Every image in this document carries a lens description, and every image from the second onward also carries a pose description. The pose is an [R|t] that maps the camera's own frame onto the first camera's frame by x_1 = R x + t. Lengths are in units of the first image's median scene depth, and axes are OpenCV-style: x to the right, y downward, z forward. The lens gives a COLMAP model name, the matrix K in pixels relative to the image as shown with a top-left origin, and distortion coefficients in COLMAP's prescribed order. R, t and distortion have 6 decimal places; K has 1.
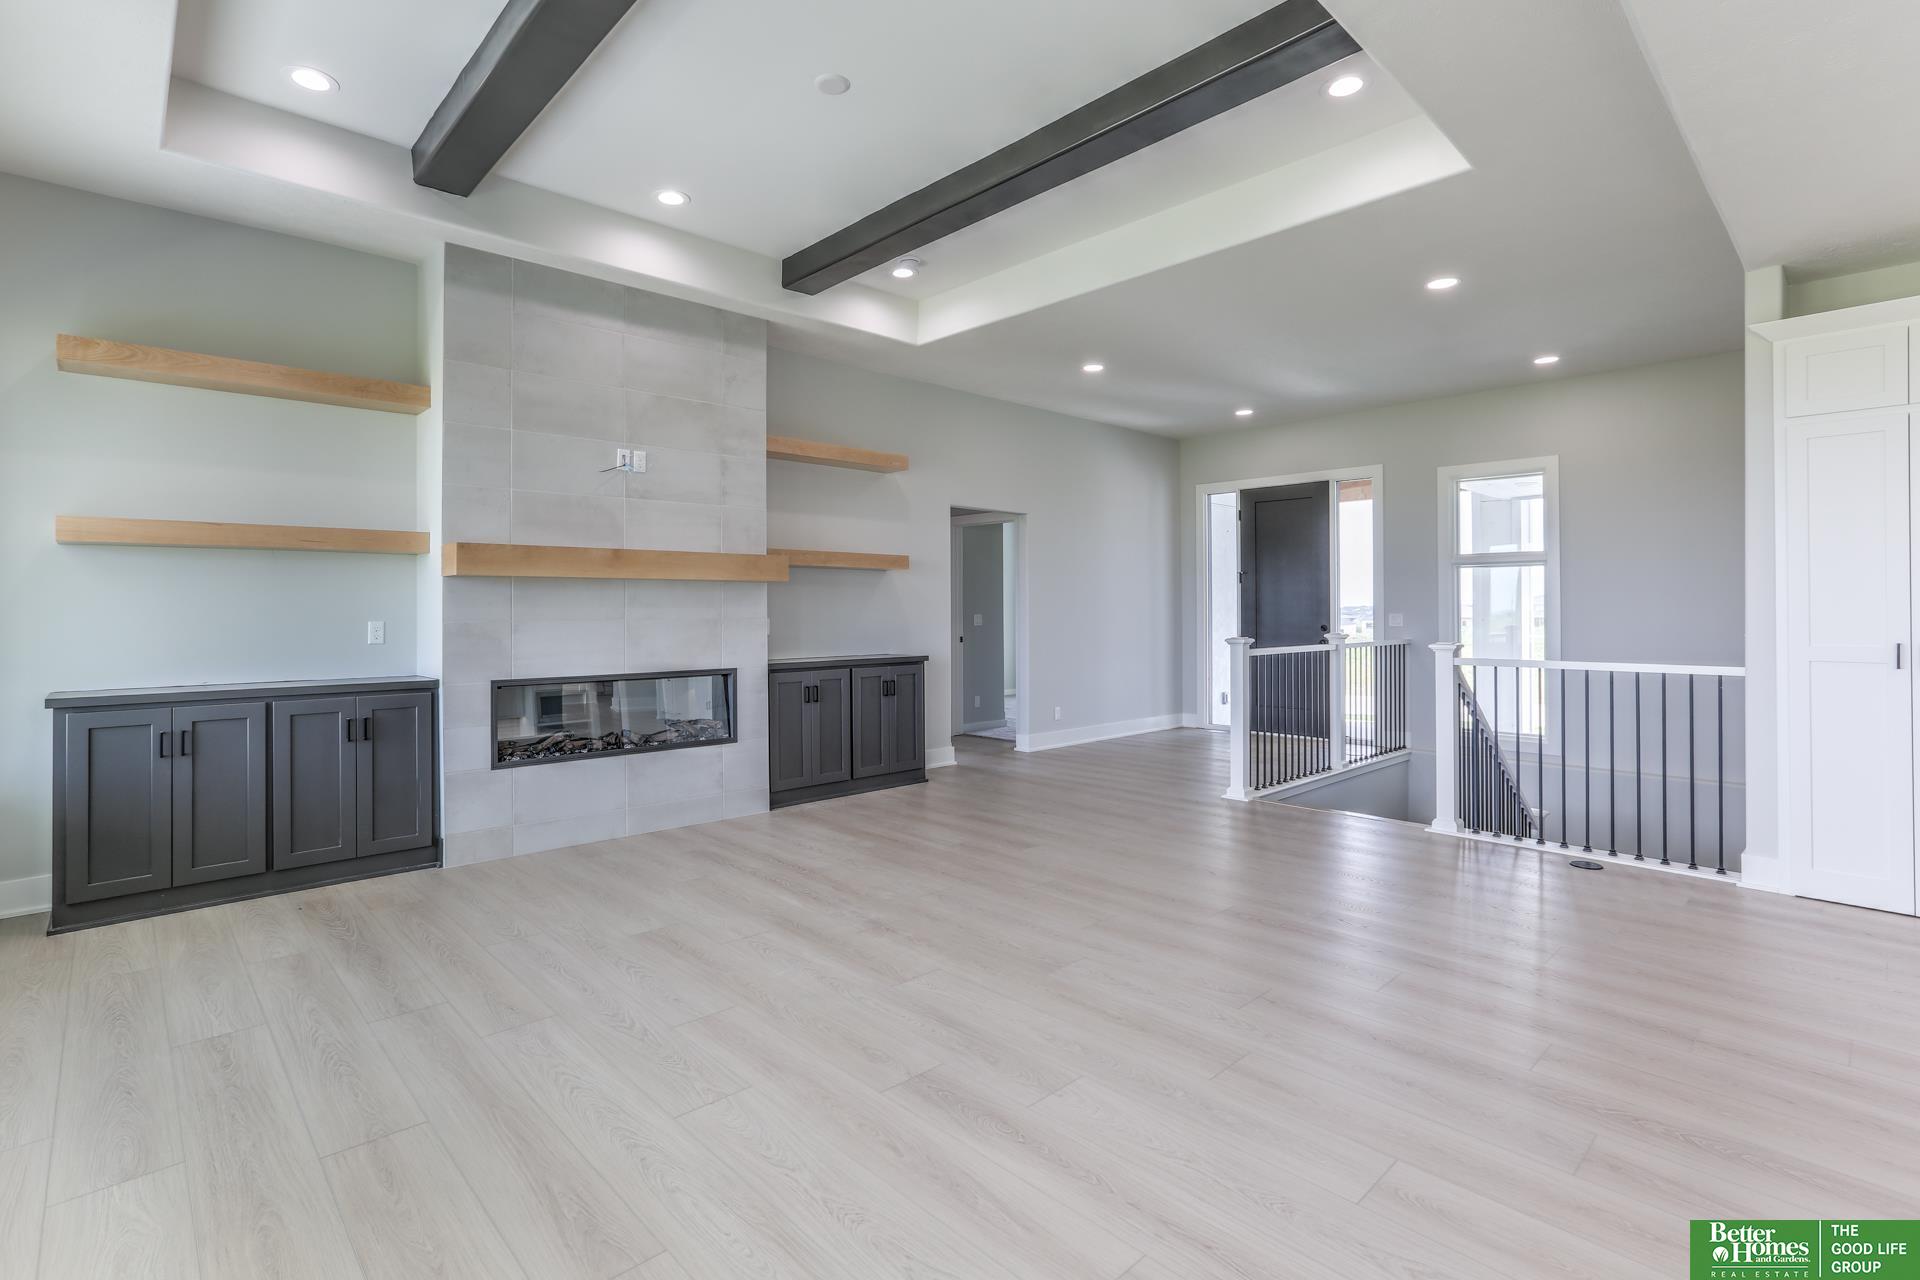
lens RADIAL K [[908.8, 0, 899.3], [0, 908.8, 602.2], [0, 0, 1]] dist [-0.014900, 0.000730]
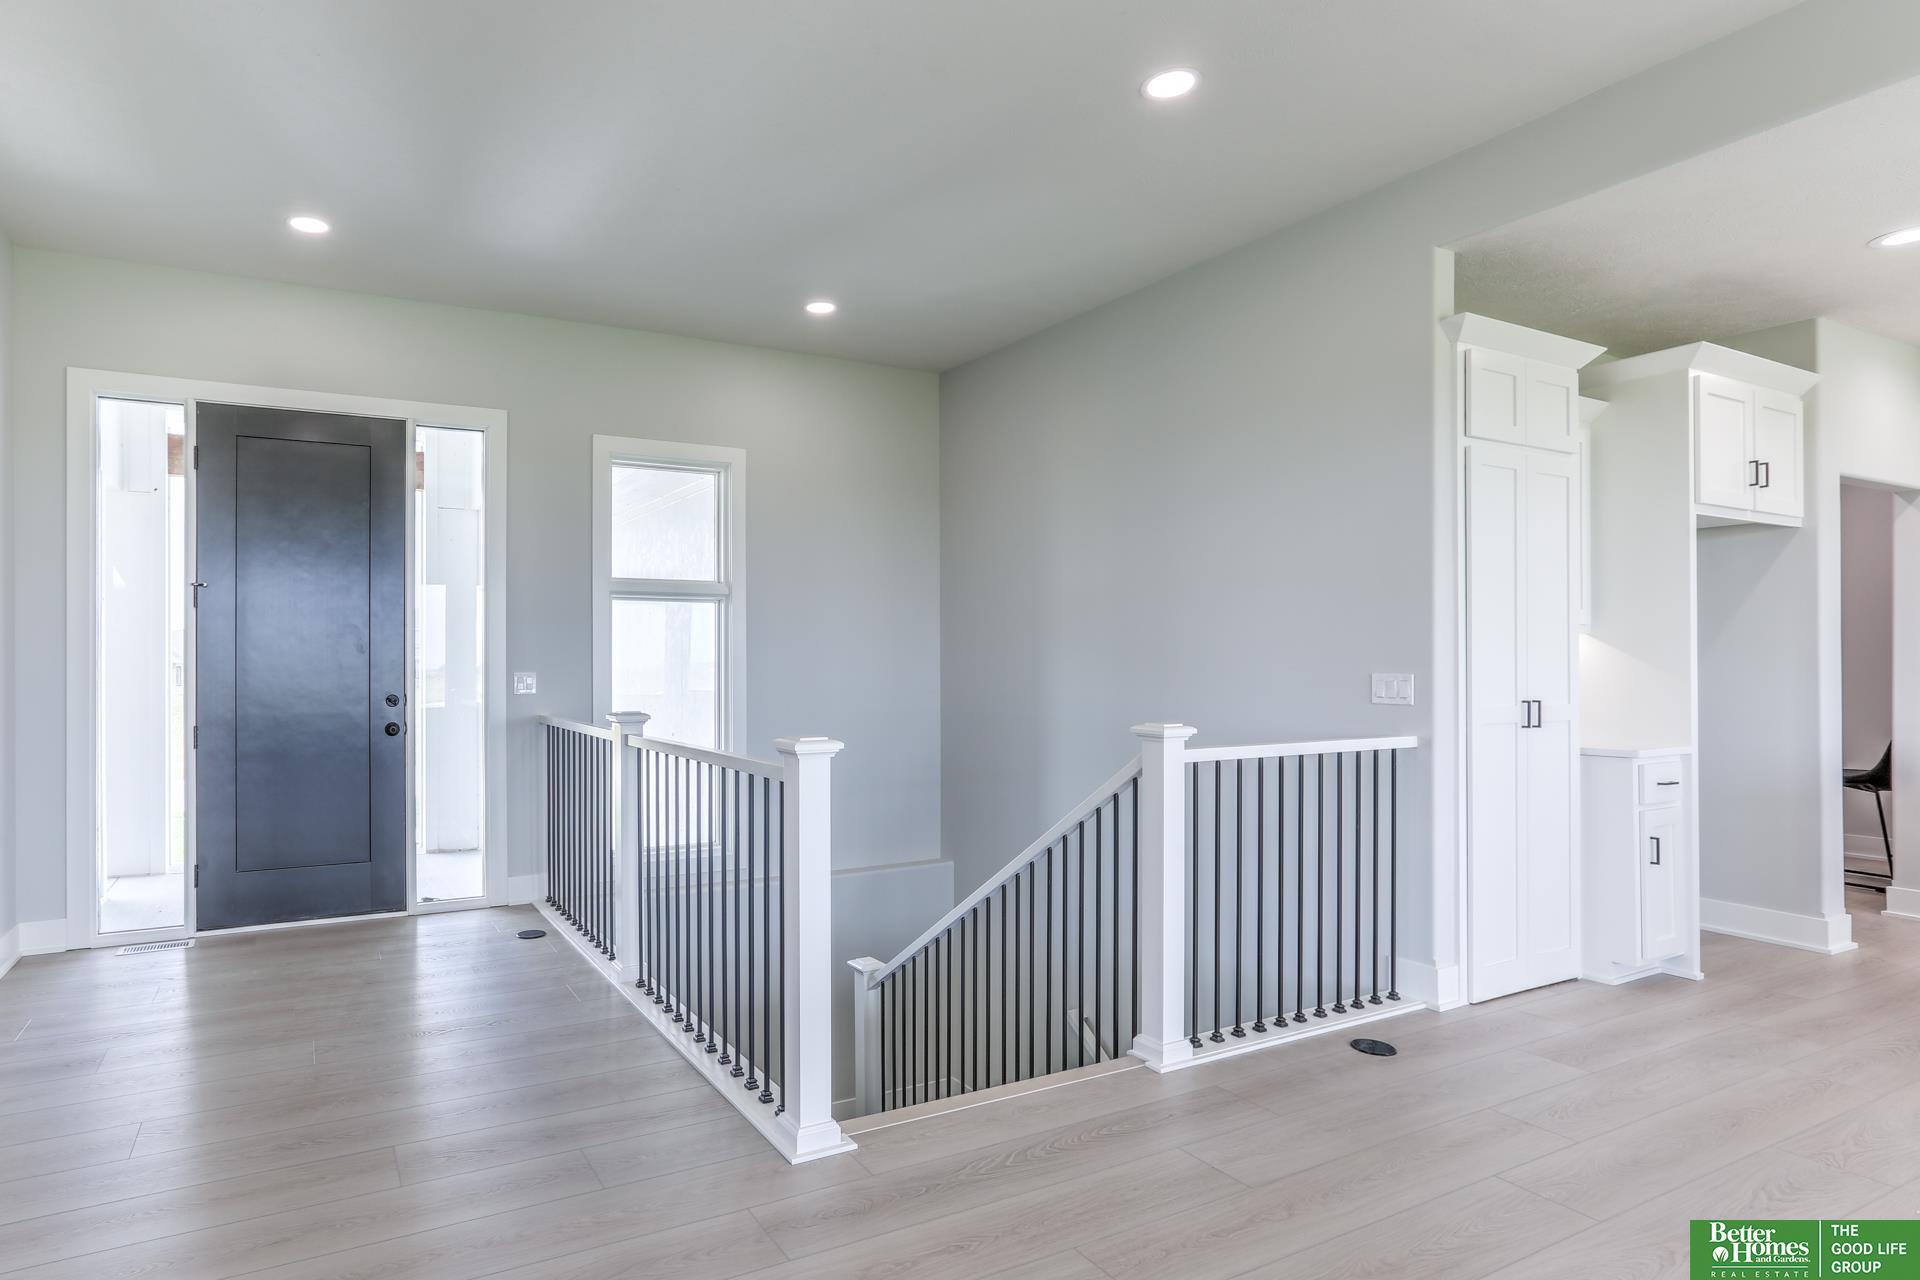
lens RADIAL K [[1003.7, 0, 826.9], [0, 1003.7, 652.6], [0, 0, 1]] dist [-0.062042, 0.055744]
pose [[0.233516, 0.012036, 0.972279, -0.037119], [-0.006364, 0.999921, -0.010850, 0.008915], [-0.972332, -0.003654, 0.233574, 1.066077]]
